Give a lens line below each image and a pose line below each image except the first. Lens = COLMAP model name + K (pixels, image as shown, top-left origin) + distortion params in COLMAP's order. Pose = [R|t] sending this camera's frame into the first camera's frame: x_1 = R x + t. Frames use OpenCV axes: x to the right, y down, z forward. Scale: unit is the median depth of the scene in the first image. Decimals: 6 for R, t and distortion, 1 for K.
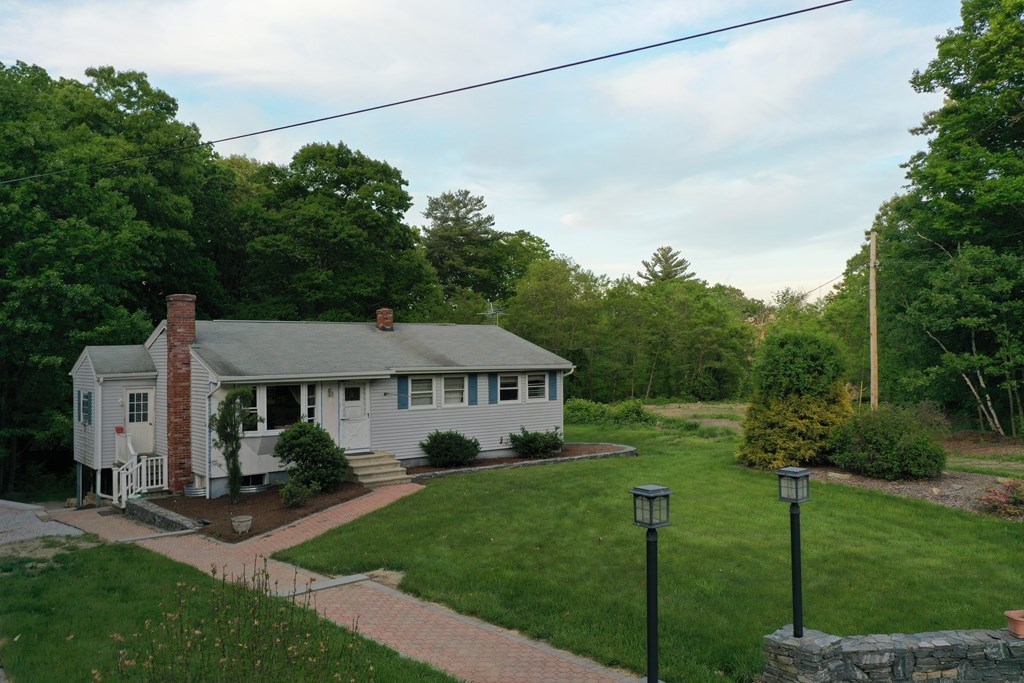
lens RADIAL K [[819.1, 0, 515.5], [0, 819.1, 343.3], [0, 0, 1]] dist [0.014108, 0.010427]
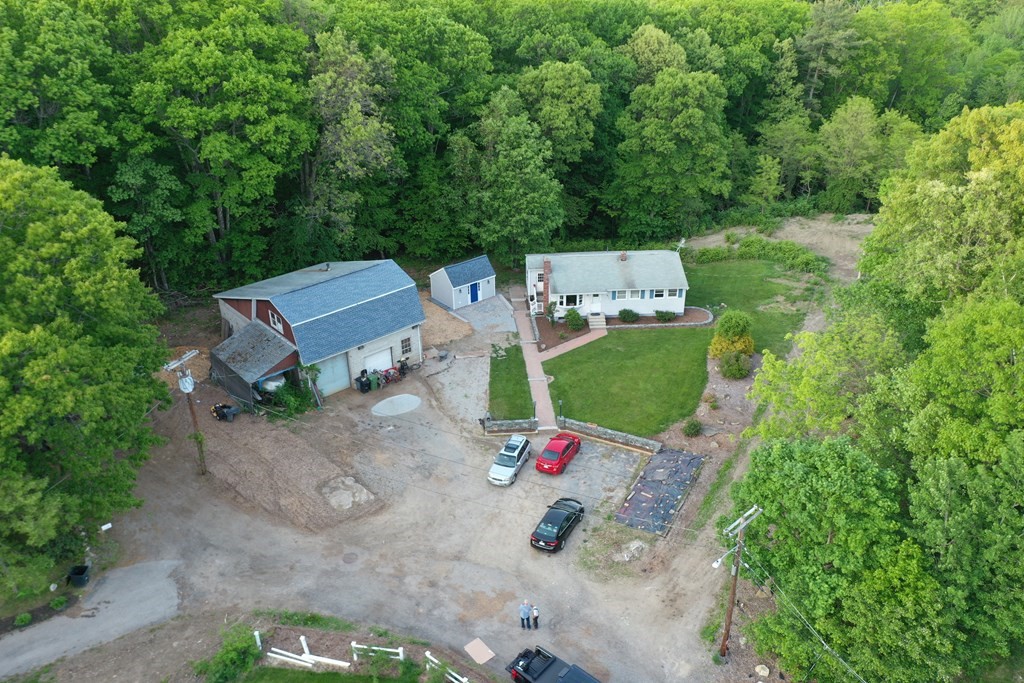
lens RADIAL K [[819.1, 0, 513.6], [0, 819.1, 340.3], [0, 0, 1]] dist [0.014108, 0.010427]
pose [[0.813369, 0.272721, -0.513863, 1.268684], [0.010337, 0.876392, 0.481487, -1.373169], [0.581657, -0.396938, 0.710011, -1.547950]]
